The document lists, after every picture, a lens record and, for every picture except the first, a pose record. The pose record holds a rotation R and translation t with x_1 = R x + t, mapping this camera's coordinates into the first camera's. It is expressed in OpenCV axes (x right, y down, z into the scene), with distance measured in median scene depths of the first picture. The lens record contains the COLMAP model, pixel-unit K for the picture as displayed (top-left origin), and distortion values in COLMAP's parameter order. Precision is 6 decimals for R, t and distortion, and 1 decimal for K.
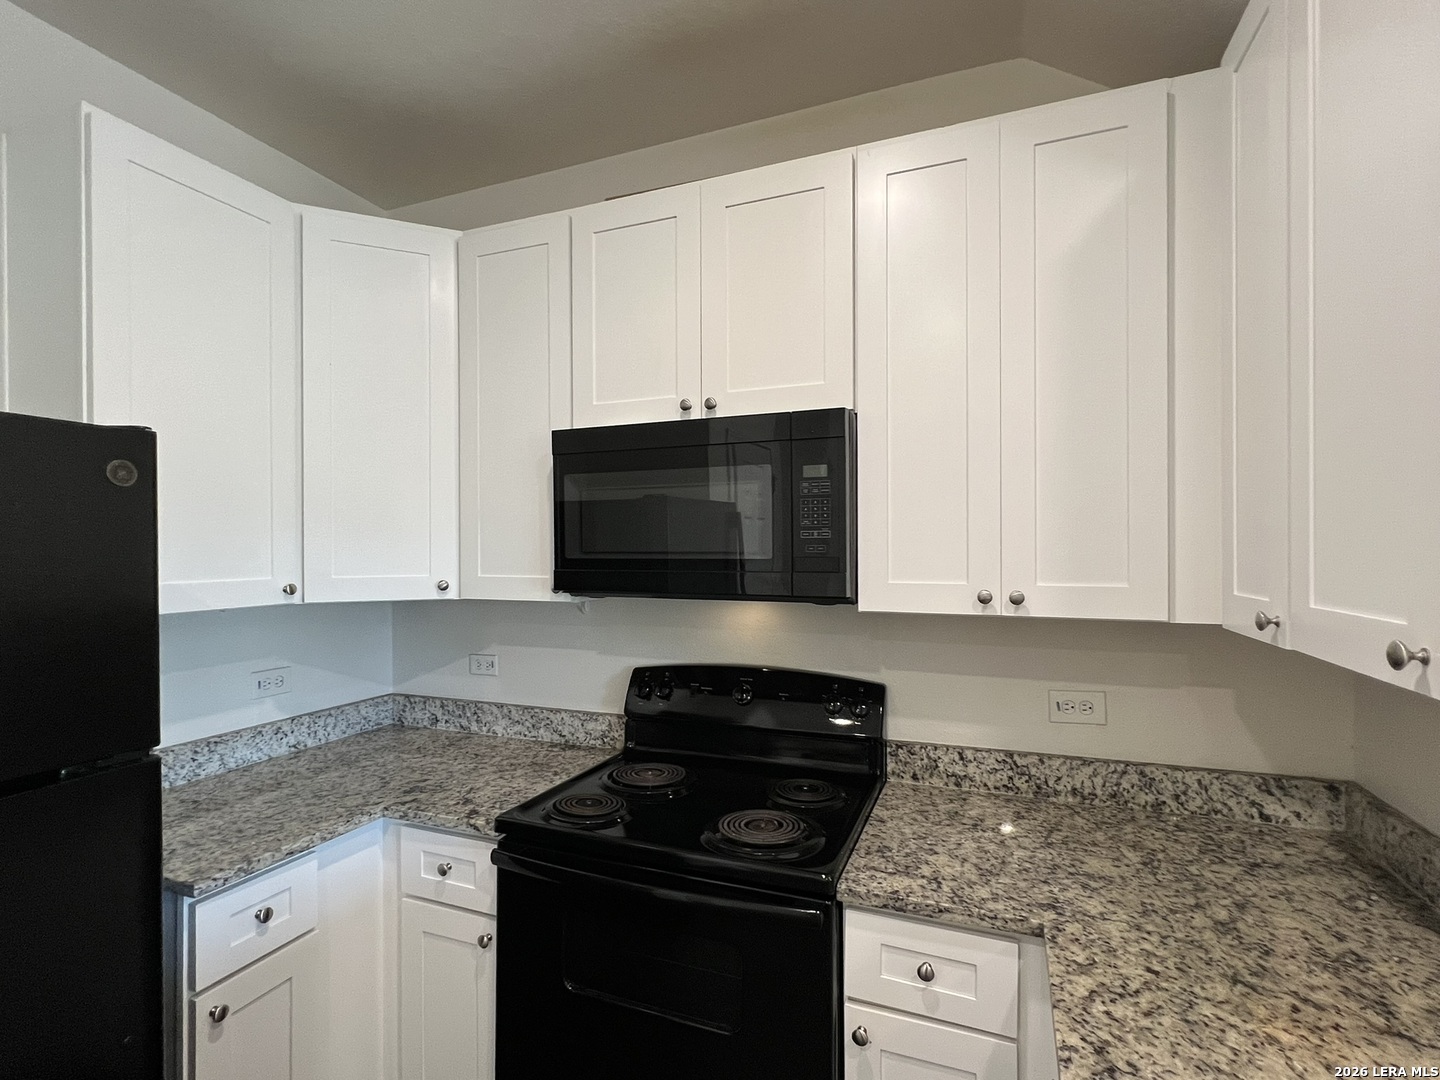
lens RADIAL K [[697.2, 0, 718.2], [0, 697.2, 548.9], [0, 0, 1]] dist [-0.000887, -0.000326]
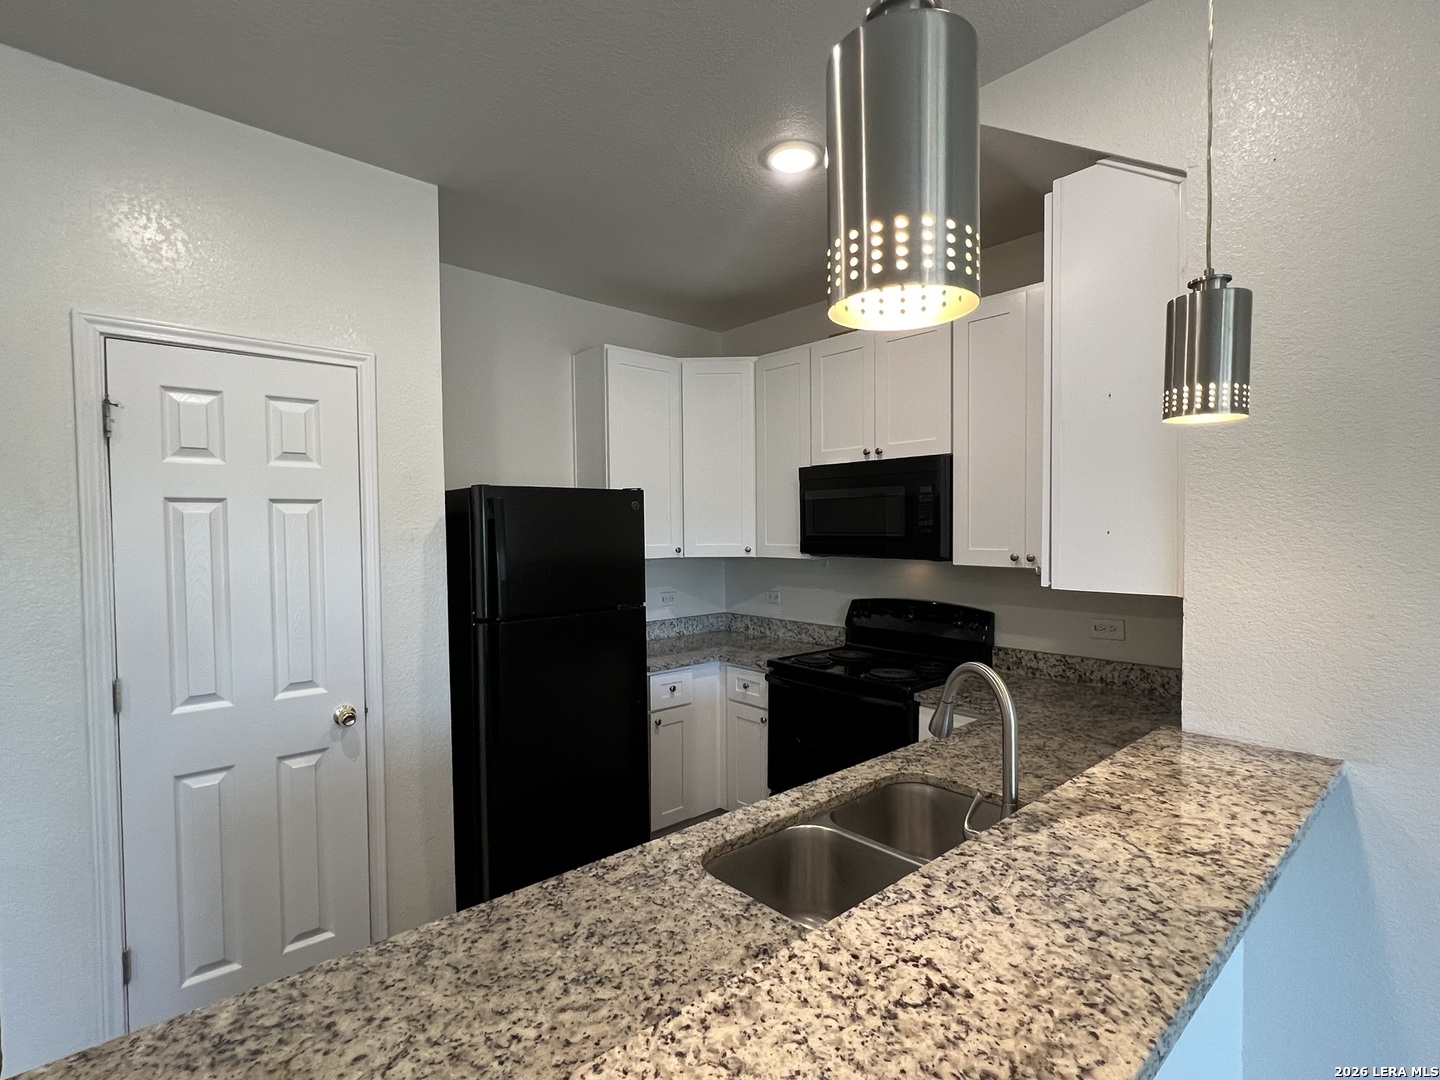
lens RADIAL K [[697.2, 0, 718.8], [0, 697.2, 538.2], [0, 0, 1]] dist [-0.000887, -0.000326]
pose [[0.896942, 0.004533, -0.442126, 0.421744], [0.003906, 0.999827, 0.018175, -0.014893], [0.442132, -0.018029, 0.896769, -0.831518]]
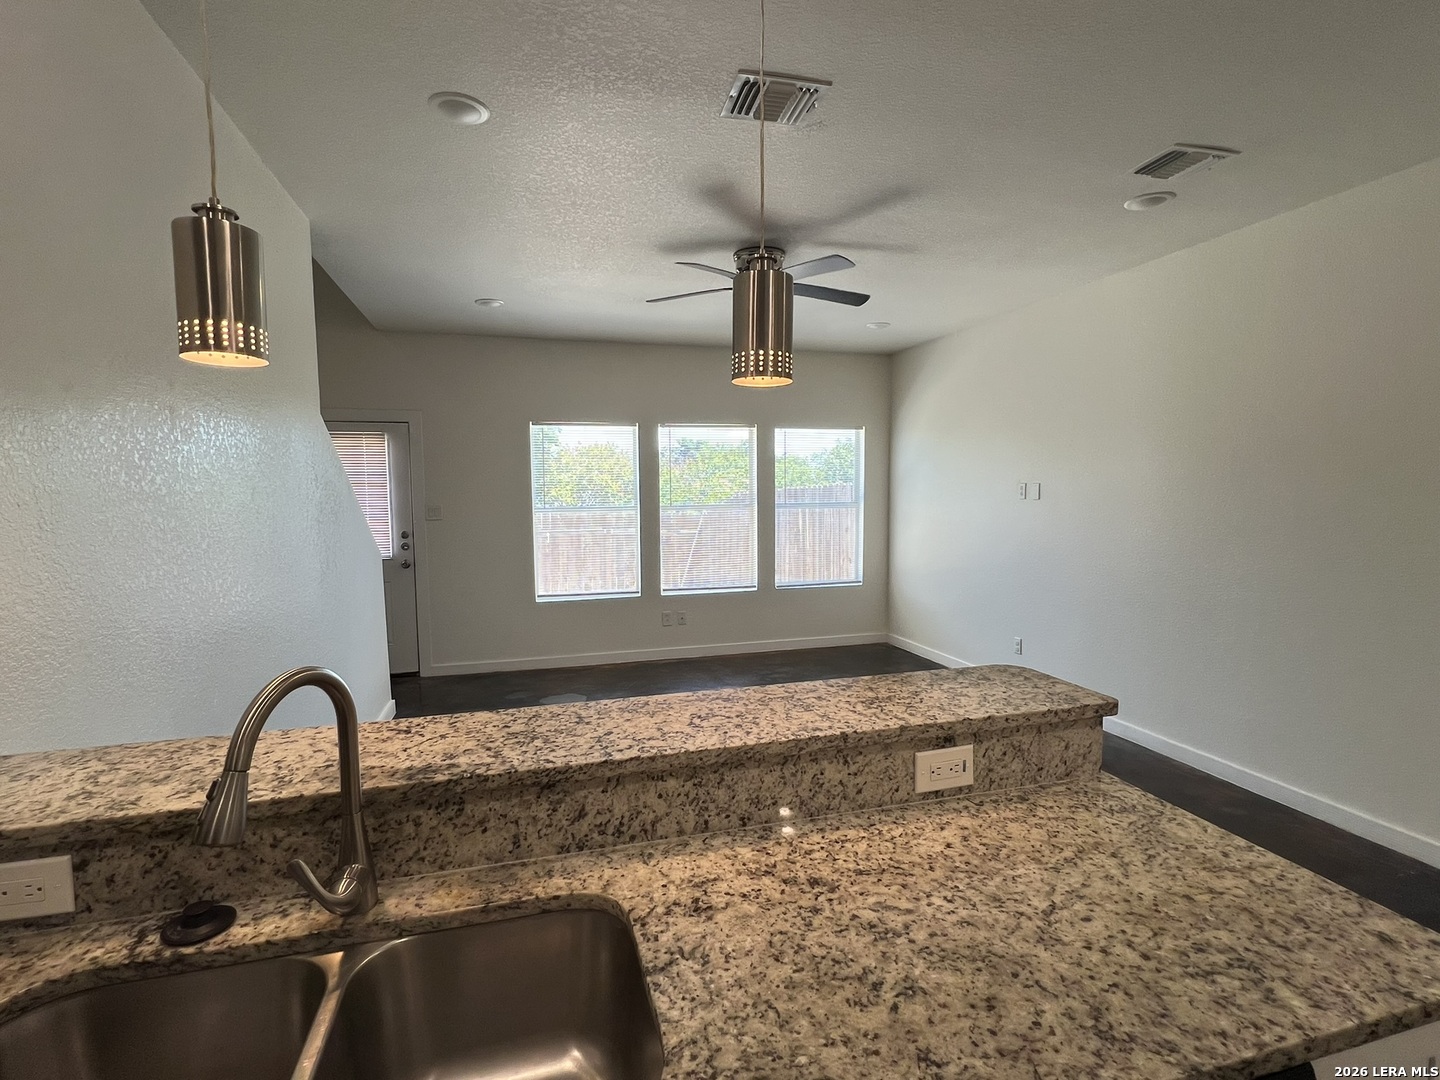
lens RADIAL K [[697.2, 0, 718.5], [0, 697.2, 540.7], [0, 0, 1]] dist [-0.000887, -0.000326]
pose [[-0.610135, -0.049900, 0.790724, -0.267267], [0.009205, 0.997501, 0.070051, 0.008719], [-0.792244, 0.050019, -0.608151, 0.051780]]
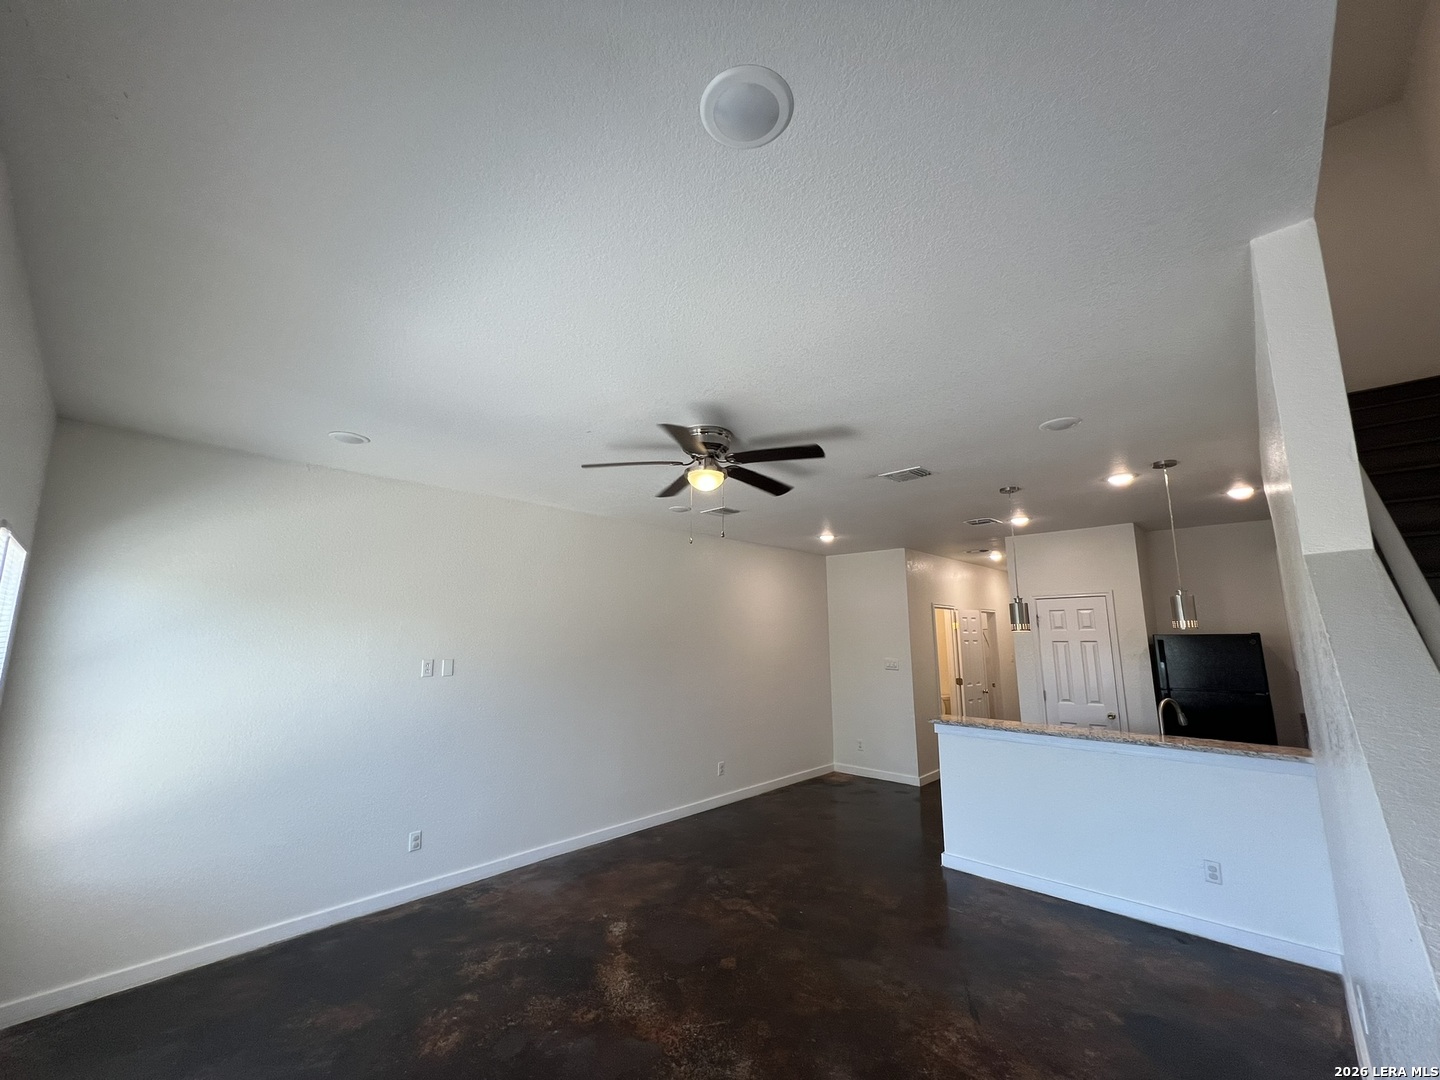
lens RADIAL K [[578.2, 0, 718.6], [0, 578.2, 546.6], [0, 0, 1]] dist [-0.000217, -0.000503]
pose [[-0.373227, -0.144125, -0.916477, 3.097337], [0.002036, 0.987730, -0.156160, -0.086647], [0.927738, -0.060149, -0.368354, -0.750346]]
